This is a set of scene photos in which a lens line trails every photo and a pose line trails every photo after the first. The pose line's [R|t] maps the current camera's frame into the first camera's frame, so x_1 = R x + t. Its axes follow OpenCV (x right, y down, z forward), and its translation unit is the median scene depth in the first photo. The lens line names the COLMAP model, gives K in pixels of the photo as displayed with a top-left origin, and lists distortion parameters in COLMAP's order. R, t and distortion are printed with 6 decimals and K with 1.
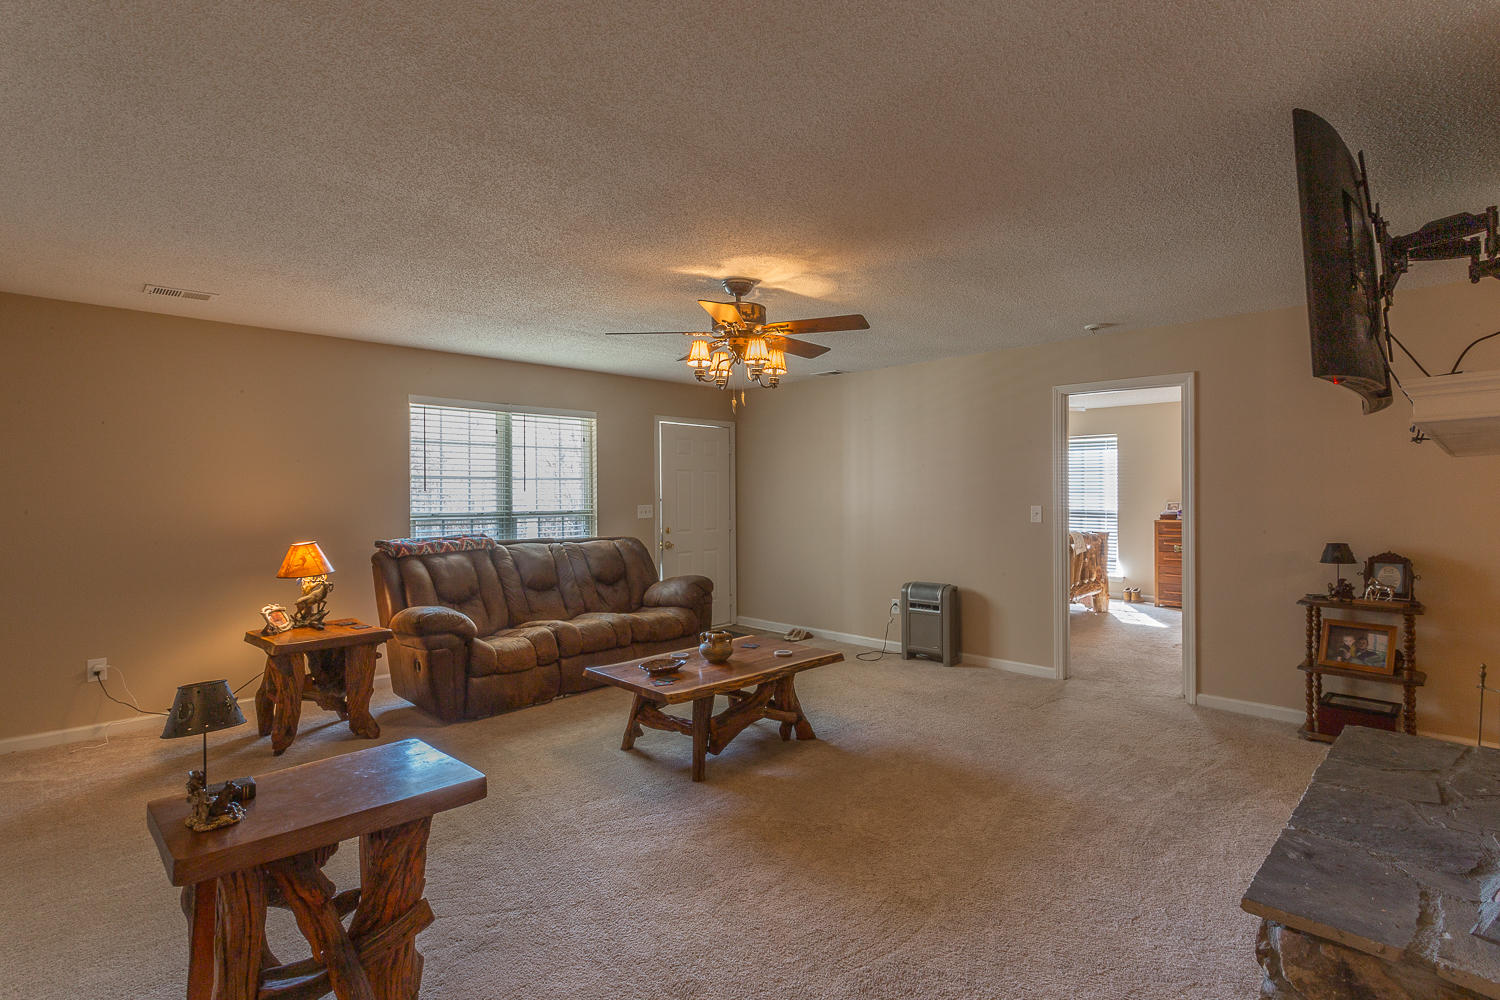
lens RADIAL K [[711.0, 0, 749.2], [0, 711.0, 497.9], [0, 0, 1]] dist [0.000472, 0.000458]
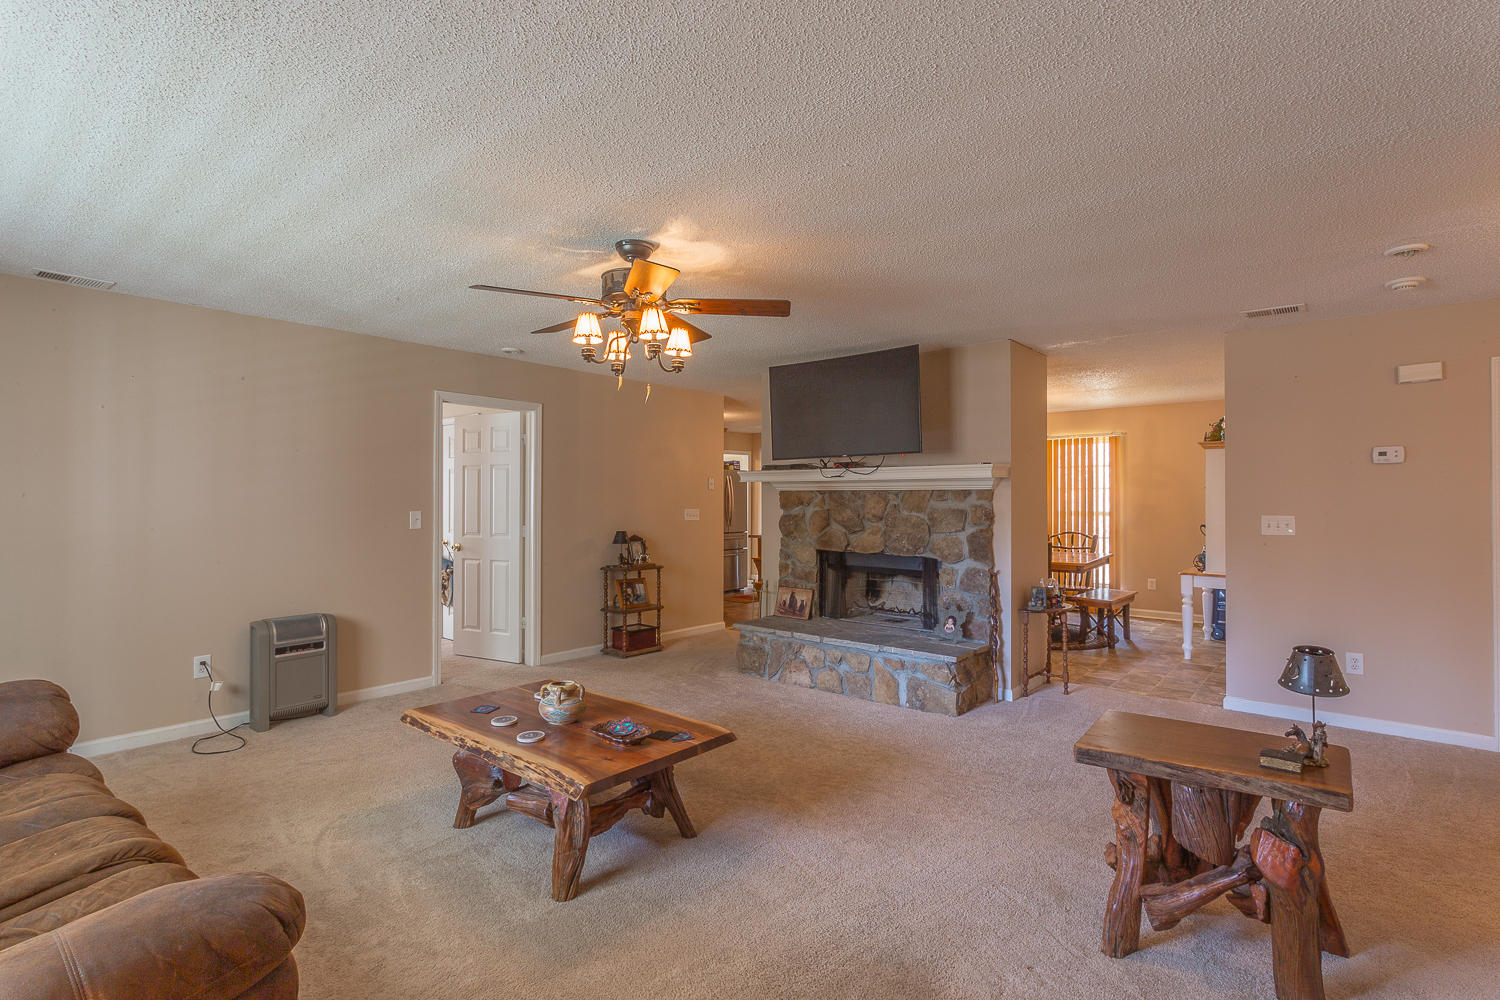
lens RADIAL K [[711.0, 0, 746.2], [0, 711.0, 496.0], [0, 0, 1]] dist [0.000472, 0.000458]
pose [[-0.081956, 0.010176, 0.996584, -0.573577], [0.003336, 0.999945, -0.009936, 0.001604], [-0.996630, 0.002510, -0.081986, 0.625129]]
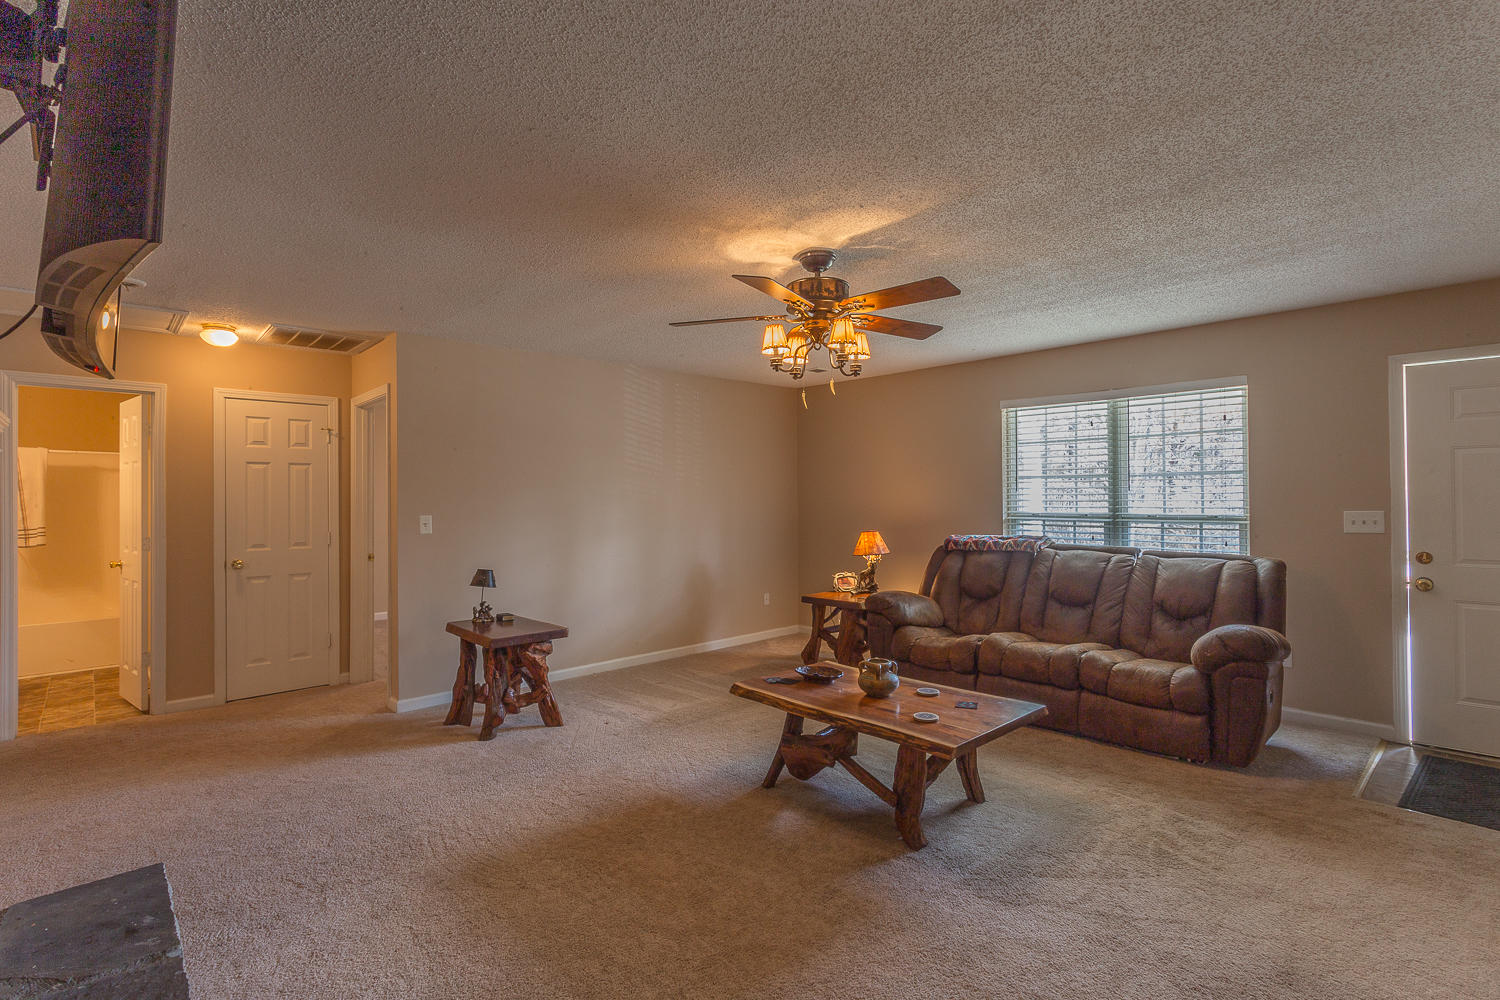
lens RADIAL K [[711.0, 0, 758.1], [0, 711.0, 503.8], [0, 0, 1]] dist [0.000472, 0.000458]
pose [[-0.016276, 0.015699, -0.999744, 0.574075], [0.003941, 0.999870, 0.015637, -0.008961], [0.999860, -0.003686, -0.016336, 0.626174]]
